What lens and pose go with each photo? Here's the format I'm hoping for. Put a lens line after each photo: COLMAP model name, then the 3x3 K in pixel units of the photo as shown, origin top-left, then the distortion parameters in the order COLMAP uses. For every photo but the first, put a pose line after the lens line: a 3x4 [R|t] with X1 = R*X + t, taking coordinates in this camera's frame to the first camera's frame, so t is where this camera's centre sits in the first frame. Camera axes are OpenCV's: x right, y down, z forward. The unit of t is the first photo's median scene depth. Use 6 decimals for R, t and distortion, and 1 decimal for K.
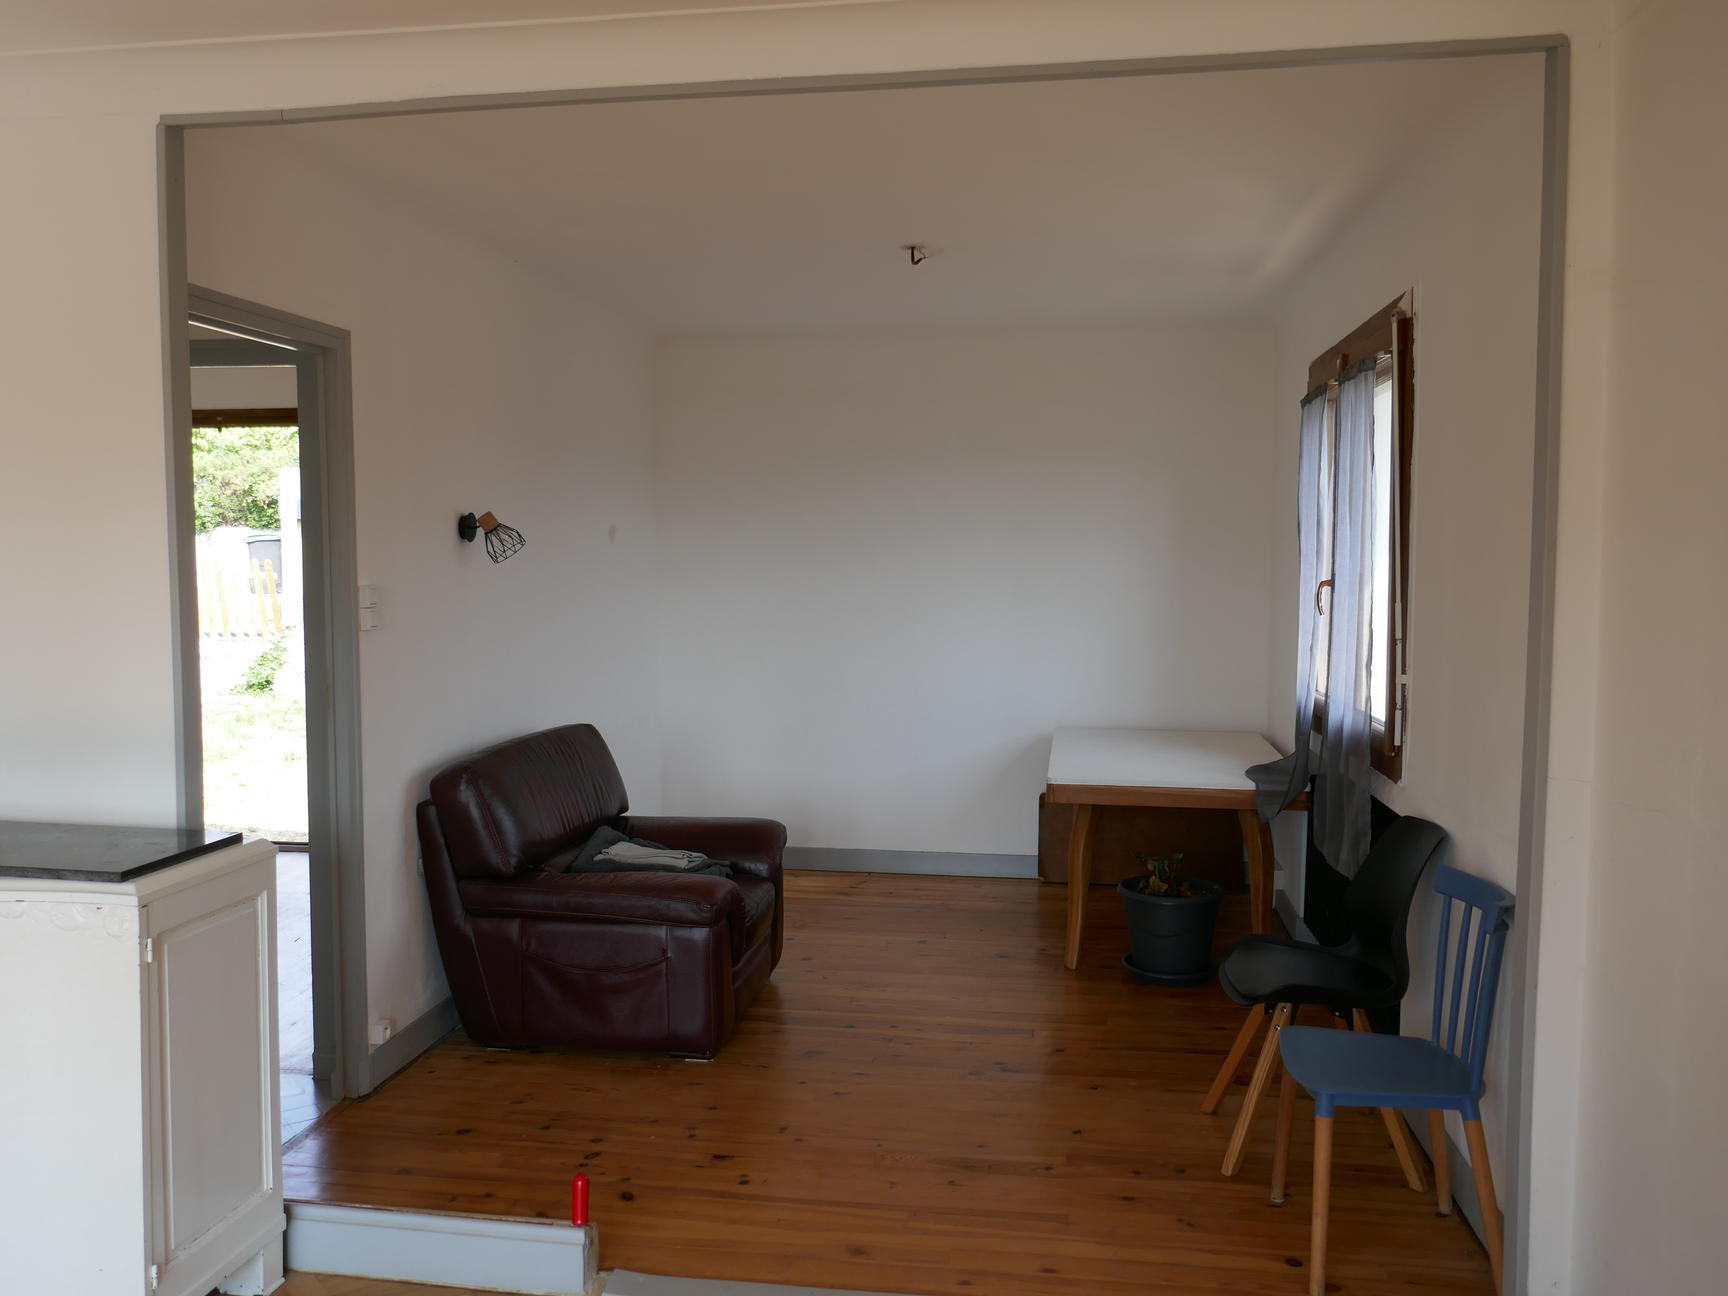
lens RADIAL K [[1376.9, 0, 864.0], [0, 1376.9, 648.0], [0, 0, 1]] dist [-0.011138, -0.007593]
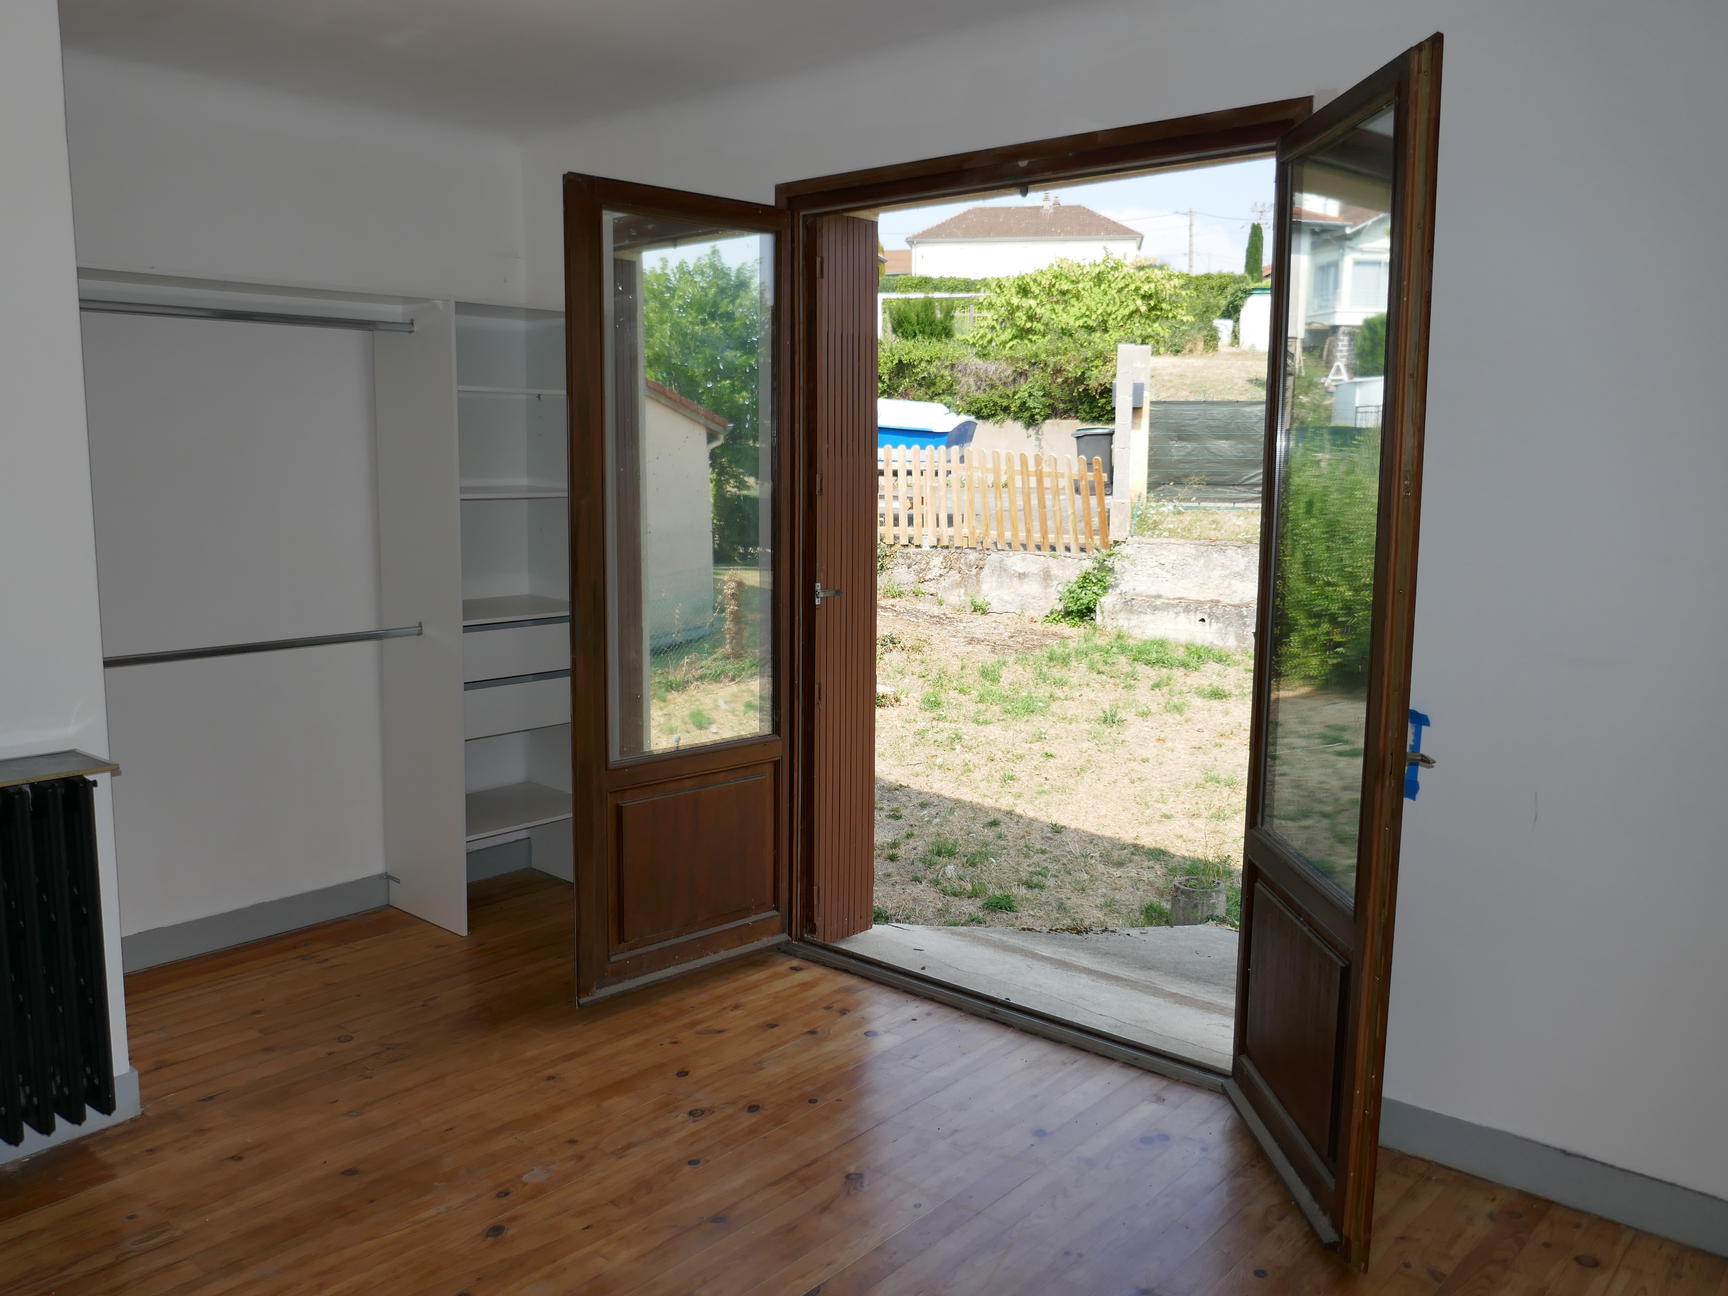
lens RADIAL K [[1376.9, 0, 864.0], [0, 1376.9, 648.0], [0, 0, 1]] dist [-0.011138, -0.007593]
pose [[0.839448, 0.080644, -0.537424, -0.088981], [-0.042127, 0.995609, 0.083596, -0.011567], [0.541805, -0.047534, 0.839159, 0.204149]]
